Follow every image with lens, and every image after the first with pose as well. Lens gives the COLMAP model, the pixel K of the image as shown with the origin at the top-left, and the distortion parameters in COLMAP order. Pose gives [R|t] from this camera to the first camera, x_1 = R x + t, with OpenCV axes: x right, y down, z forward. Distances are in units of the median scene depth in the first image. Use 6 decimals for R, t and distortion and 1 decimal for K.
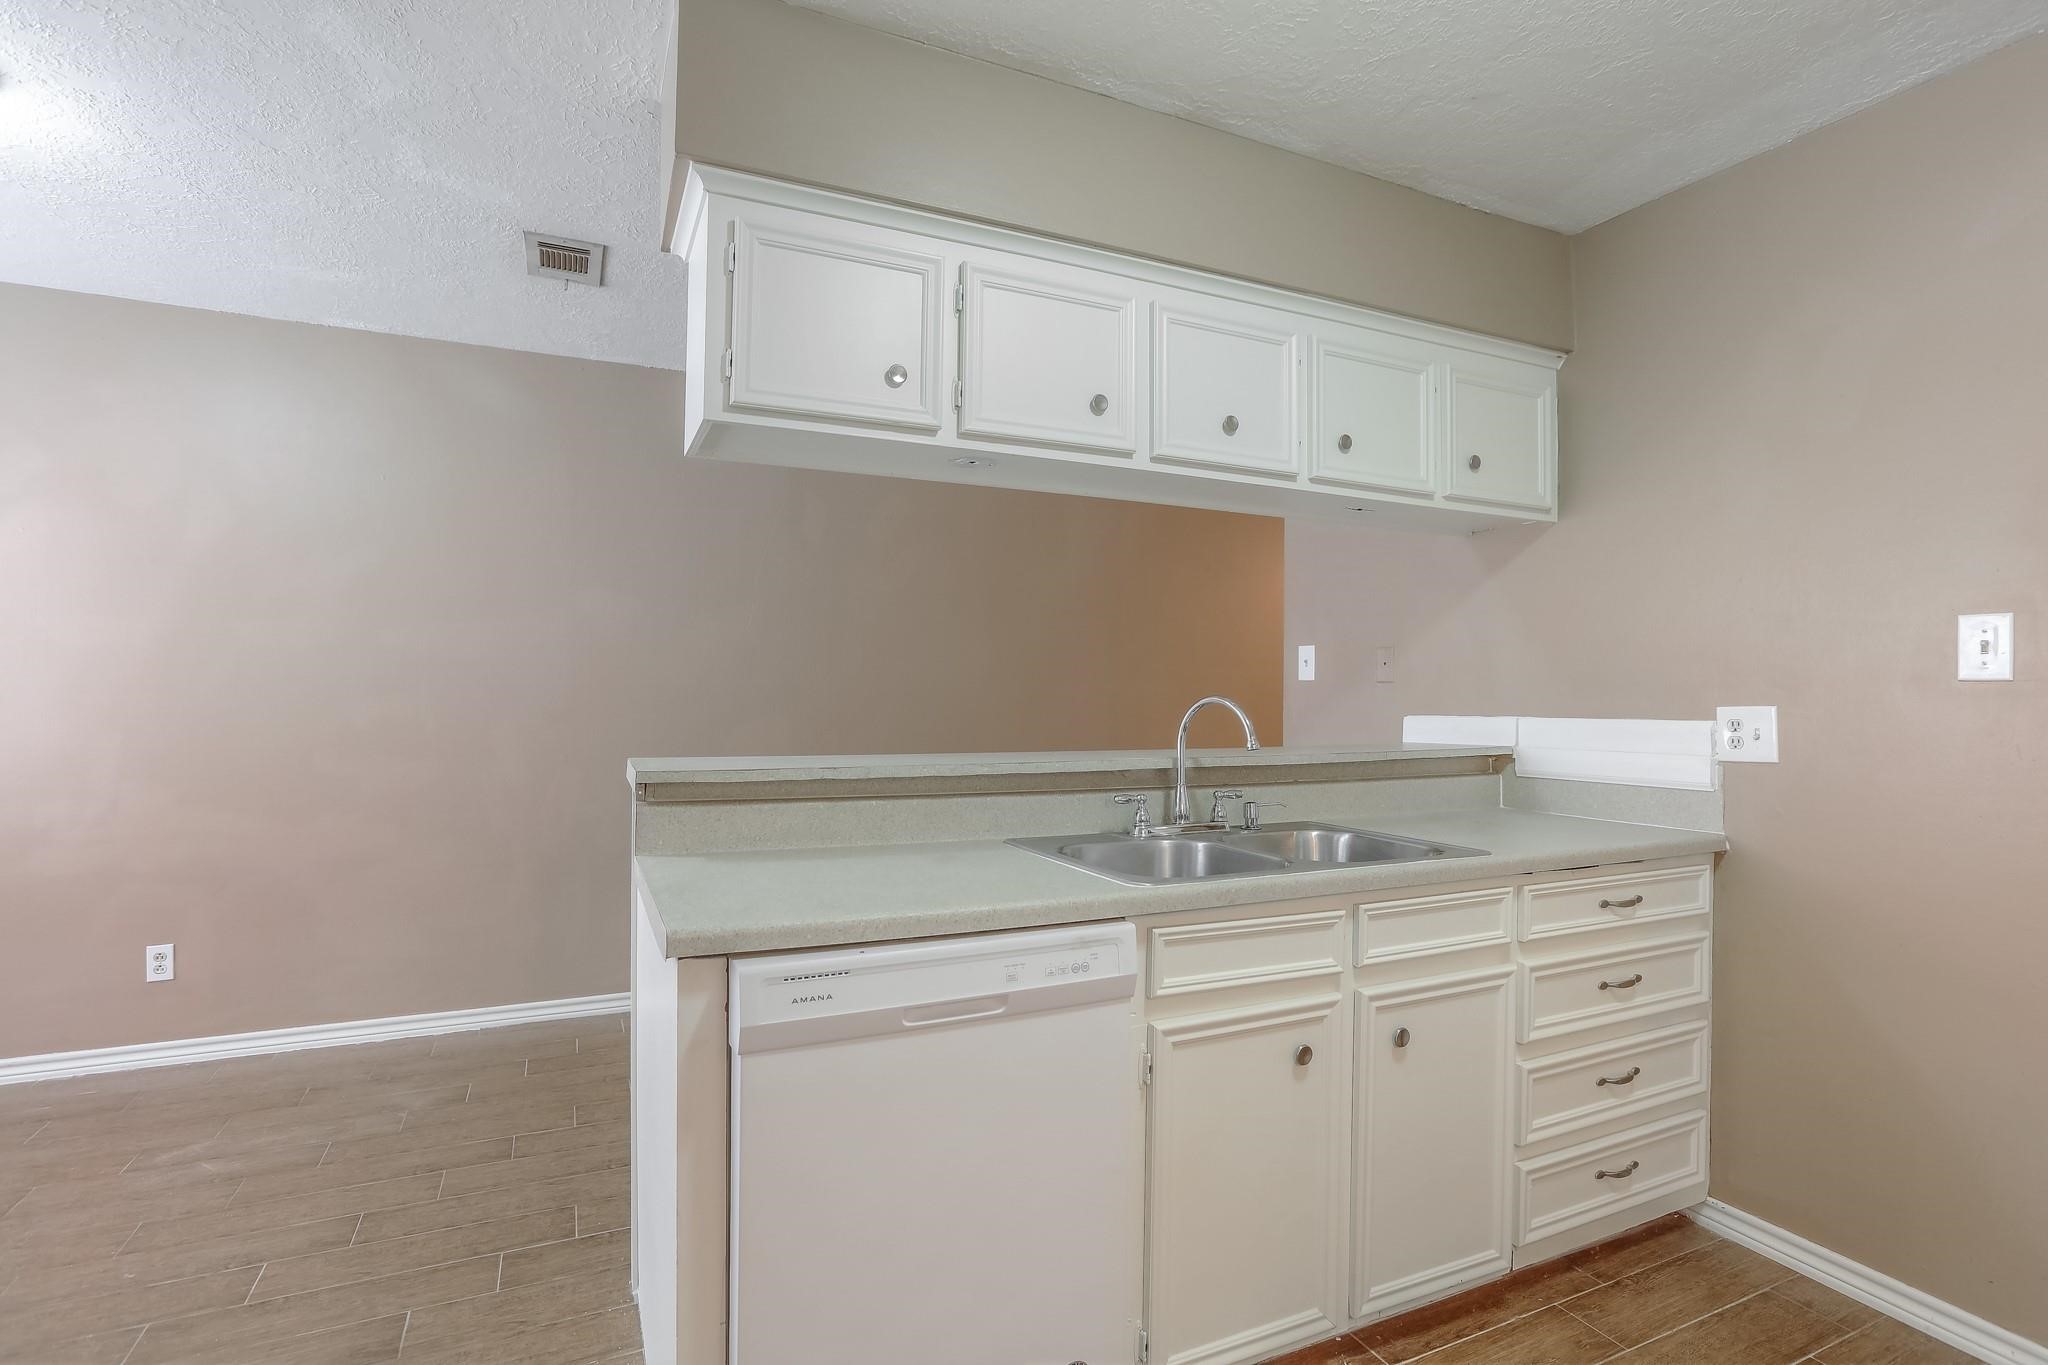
lens RADIAL K [[996.5, 0, 1021.1], [0, 996.5, 677.2], [0, 0, 1]] dist [-0.053248, 0.026755]
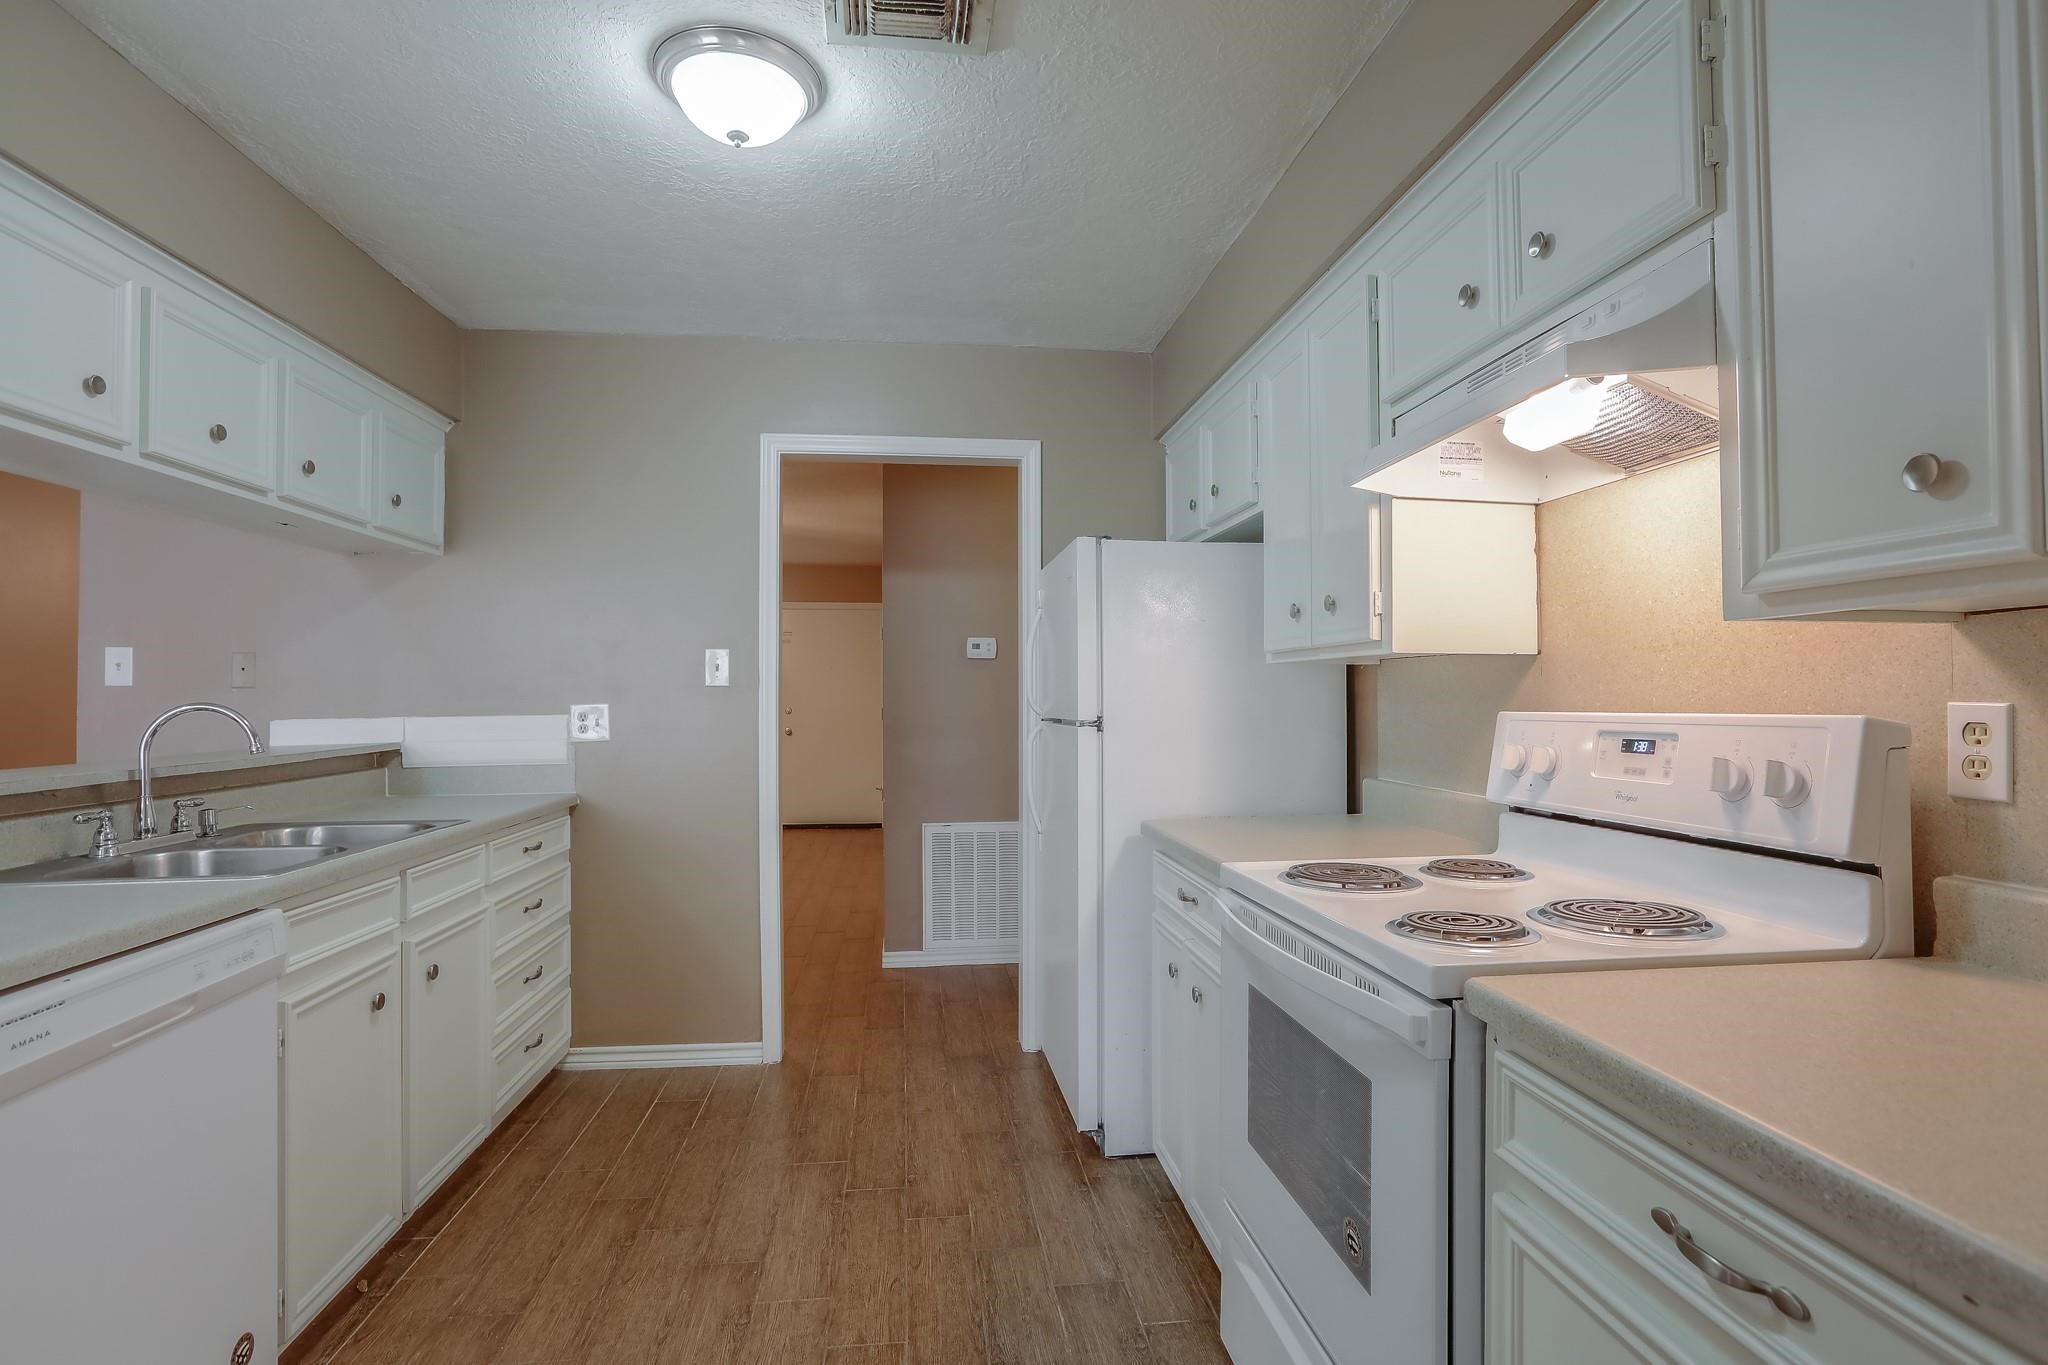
lens RADIAL K [[996.5, 0, 1021.1], [0, 996.5, 677.2], [0, 0, 1]] dist [-0.053248, 0.026755]
pose [[0.319375, 0.006674, 0.947605, -0.464234], [-0.003197, 0.999977, -0.005965, -0.003382], [-0.947623, -0.001124, 0.319389, -0.088897]]
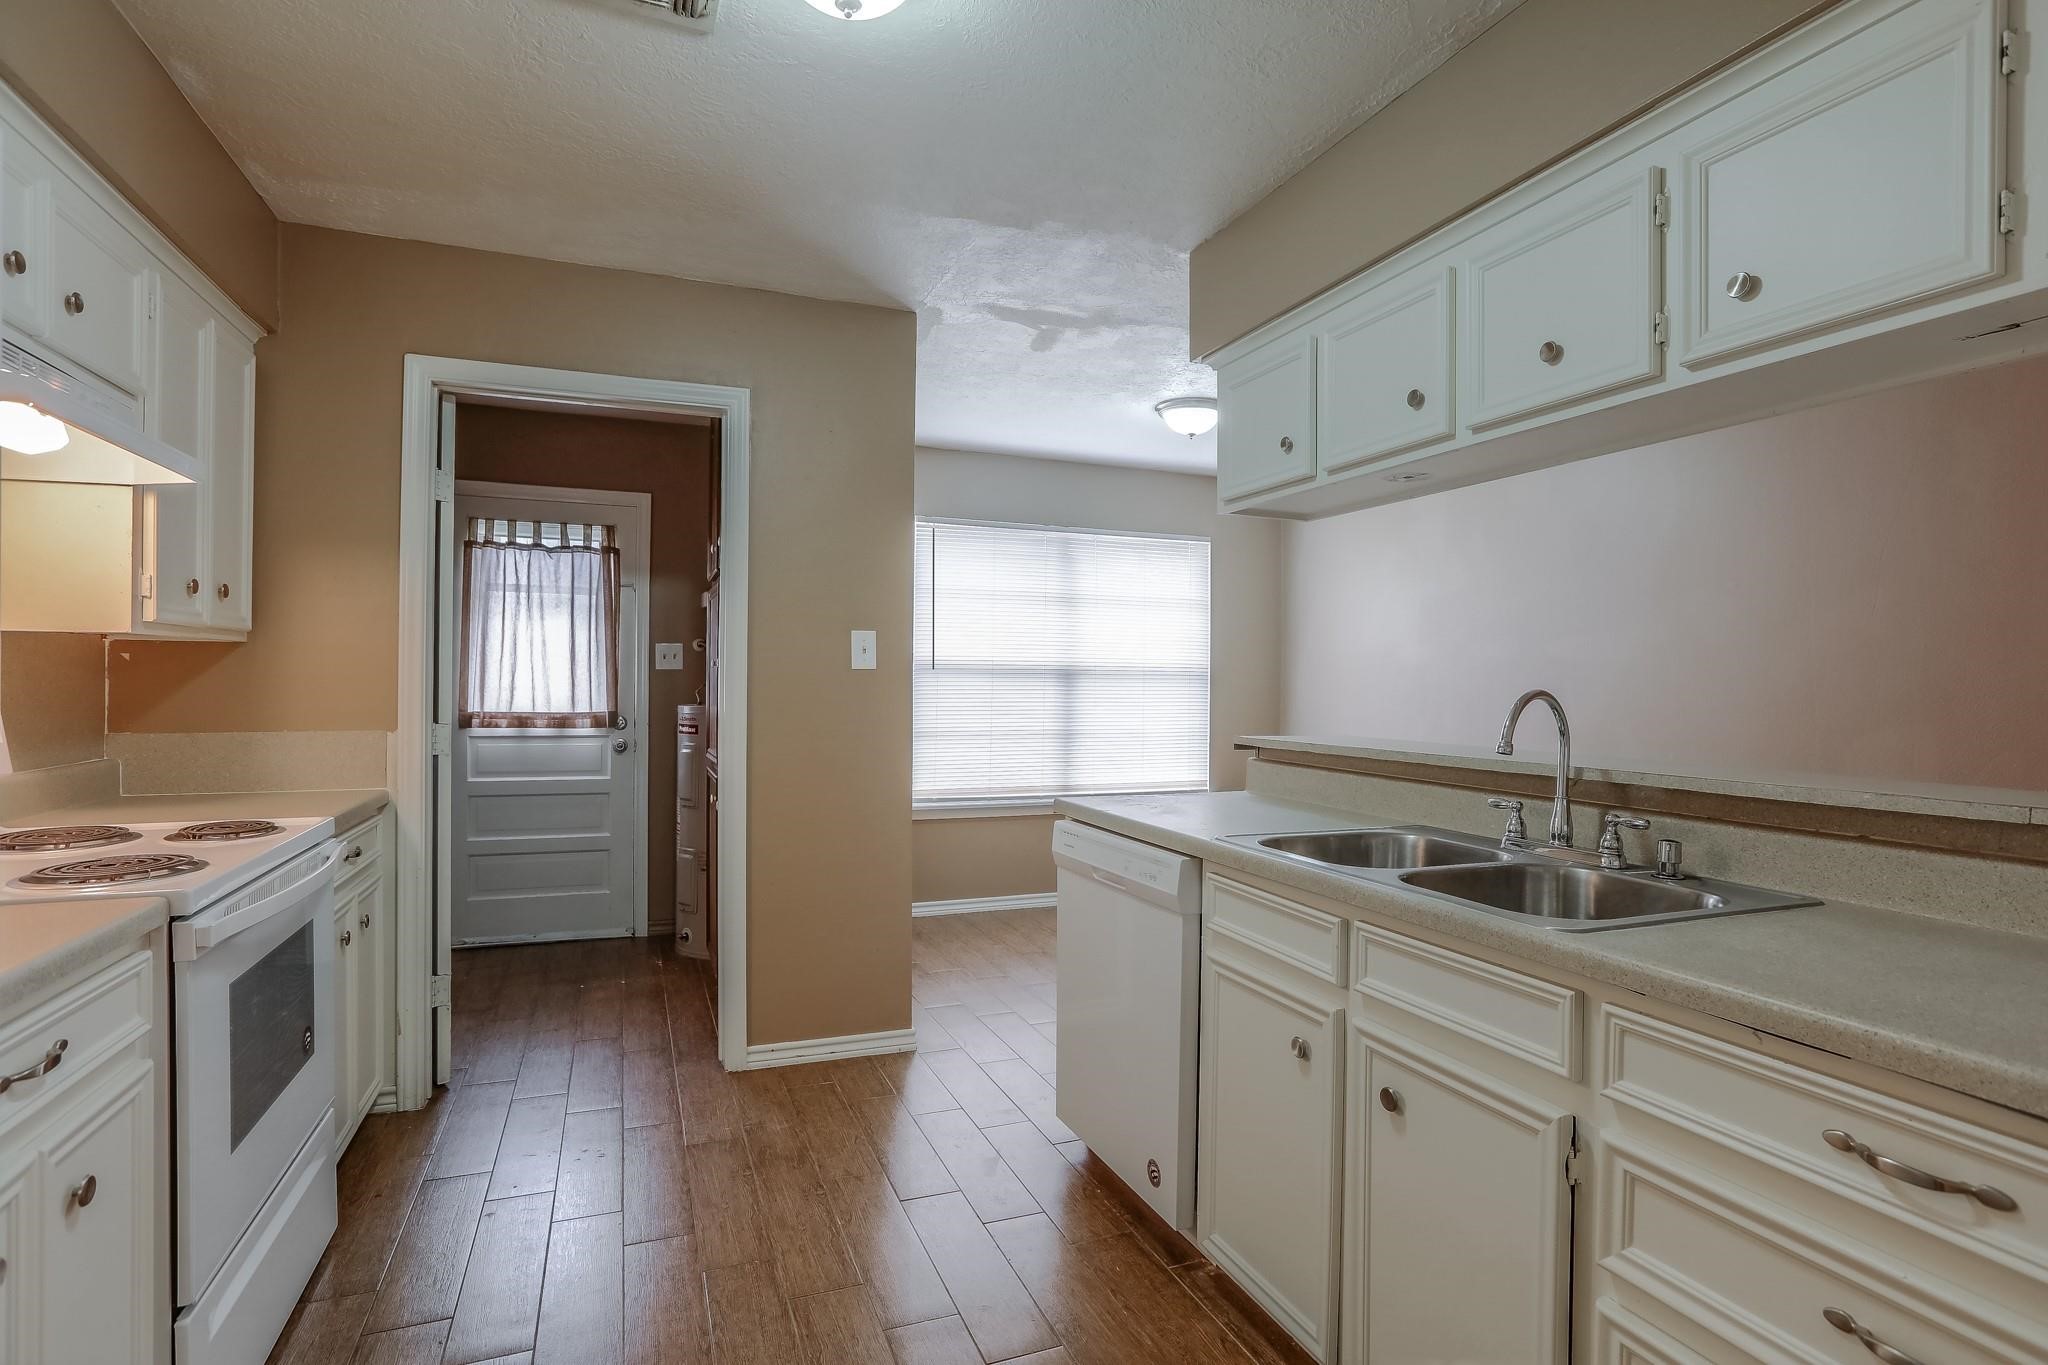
lens RADIAL K [[996.5, 0, 1021.1], [0, 996.5, 677.2], [0, 0, 1]] dist [-0.053248, 0.026755]
pose [[-0.054797, -0.013349, -0.998408, 1.028405], [0.003503, 0.999902, -0.013561, 0.017977], [0.998491, -0.004241, -0.054745, 0.614807]]
